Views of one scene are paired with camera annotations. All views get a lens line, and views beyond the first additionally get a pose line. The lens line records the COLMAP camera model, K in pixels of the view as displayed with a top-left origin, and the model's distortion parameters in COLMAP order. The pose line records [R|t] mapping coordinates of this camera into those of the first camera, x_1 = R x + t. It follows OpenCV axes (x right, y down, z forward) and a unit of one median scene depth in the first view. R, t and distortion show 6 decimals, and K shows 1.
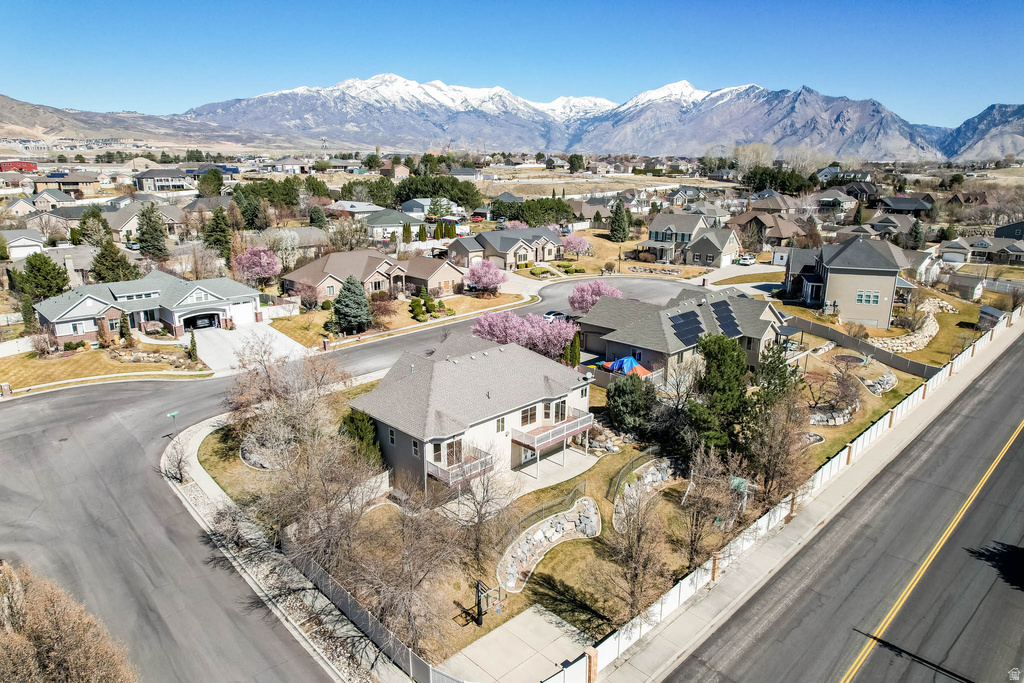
lens RADIAL K [[655.6, 0, 509.3], [0, 655.6, 343.8], [0, 0, 1]] dist [-0.079585, 0.069686]
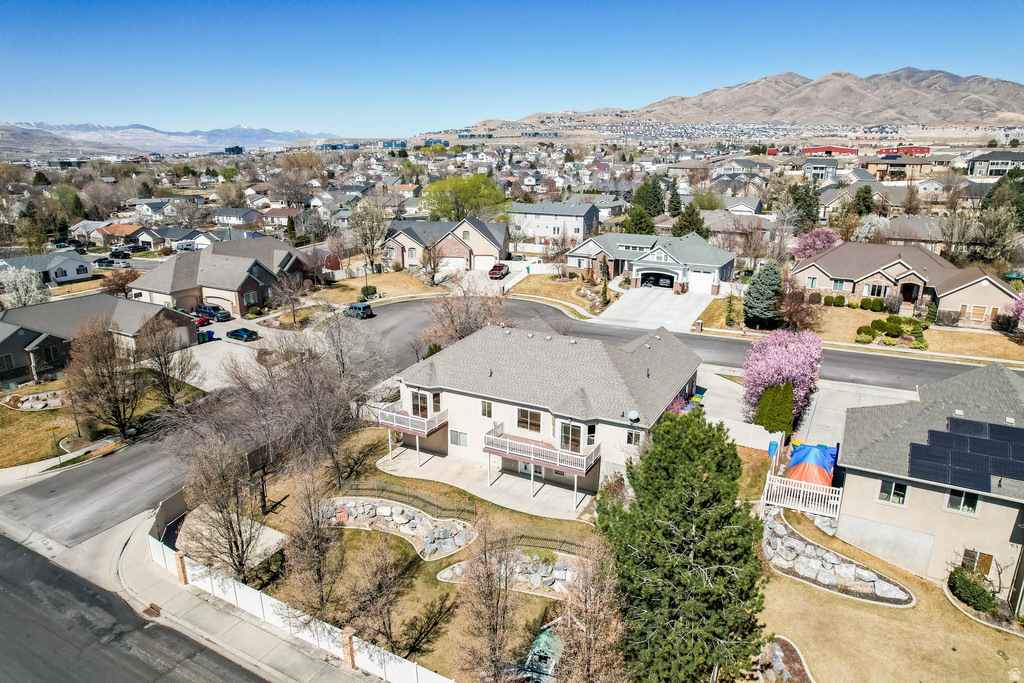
lens RADIAL K [[655.6, 0, 509.3], [0, 655.6, 343.8], [0, 0, 1]] dist [-0.079585, 0.069686]
pose [[0.291978, 0.267920, -0.918133, 0.483307], [-0.252066, 0.947580, 0.196353, -0.086944], [0.922611, 0.174099, 0.344206, 0.437037]]
